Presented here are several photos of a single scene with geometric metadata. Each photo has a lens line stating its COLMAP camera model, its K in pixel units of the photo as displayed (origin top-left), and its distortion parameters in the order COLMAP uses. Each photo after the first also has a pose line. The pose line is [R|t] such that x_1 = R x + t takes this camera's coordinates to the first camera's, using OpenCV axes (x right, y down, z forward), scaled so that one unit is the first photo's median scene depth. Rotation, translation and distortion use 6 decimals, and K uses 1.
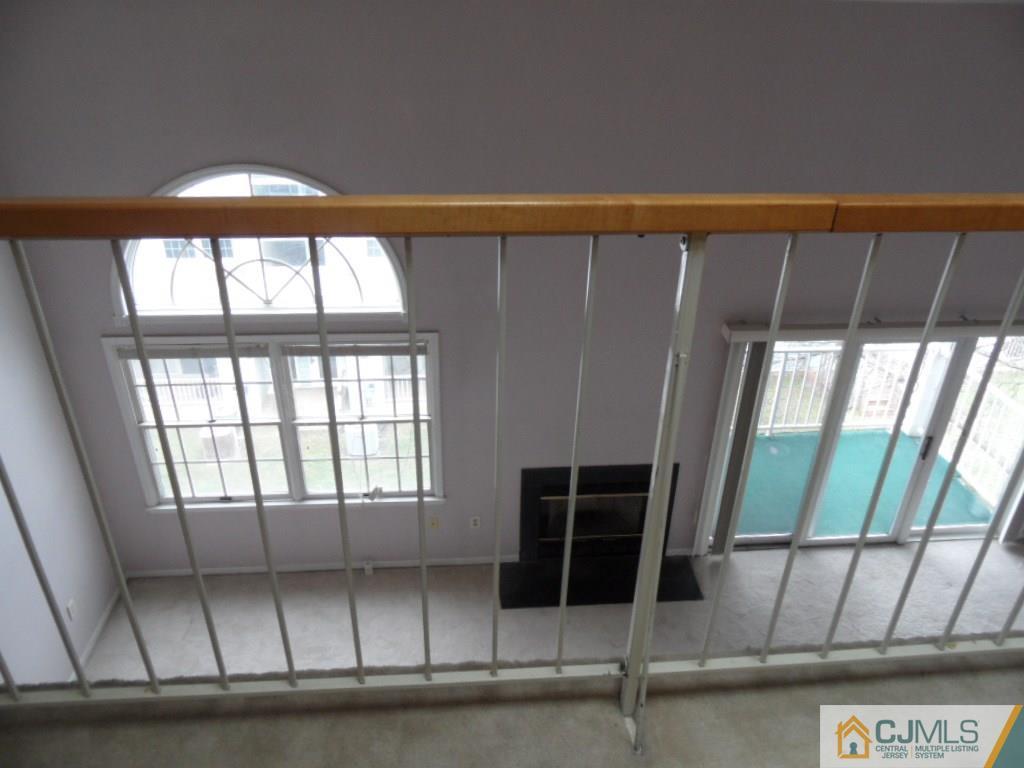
lens RADIAL K [[762.6, 0, 512.0], [0, 762.6, 384.0], [0, 0, 1]] dist [-0.001118, 0.000044]
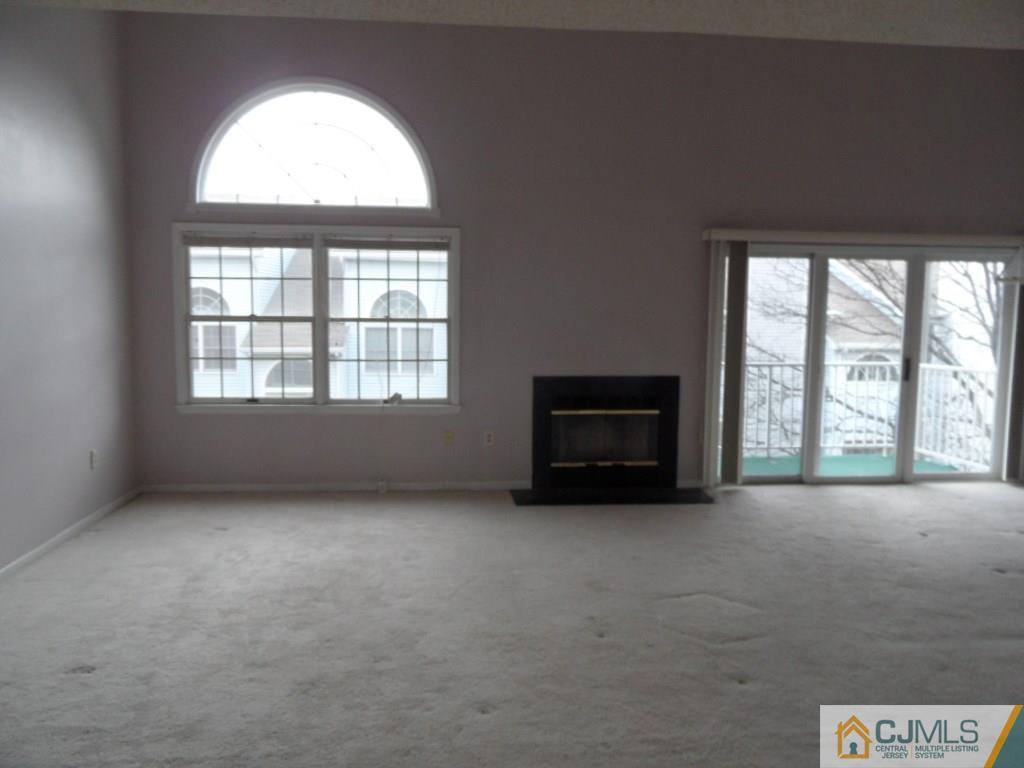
lens RADIAL K [[762.6, 0, 512.0], [0, 762.6, 384.0], [0, 0, 1]] dist [-0.001118, 0.000044]
pose [[0.999904, -0.009850, 0.009739, -0.027543], [0.012963, 0.913149, -0.407420, 0.558797], [-0.004880, 0.407507, 0.913189, 0.027332]]
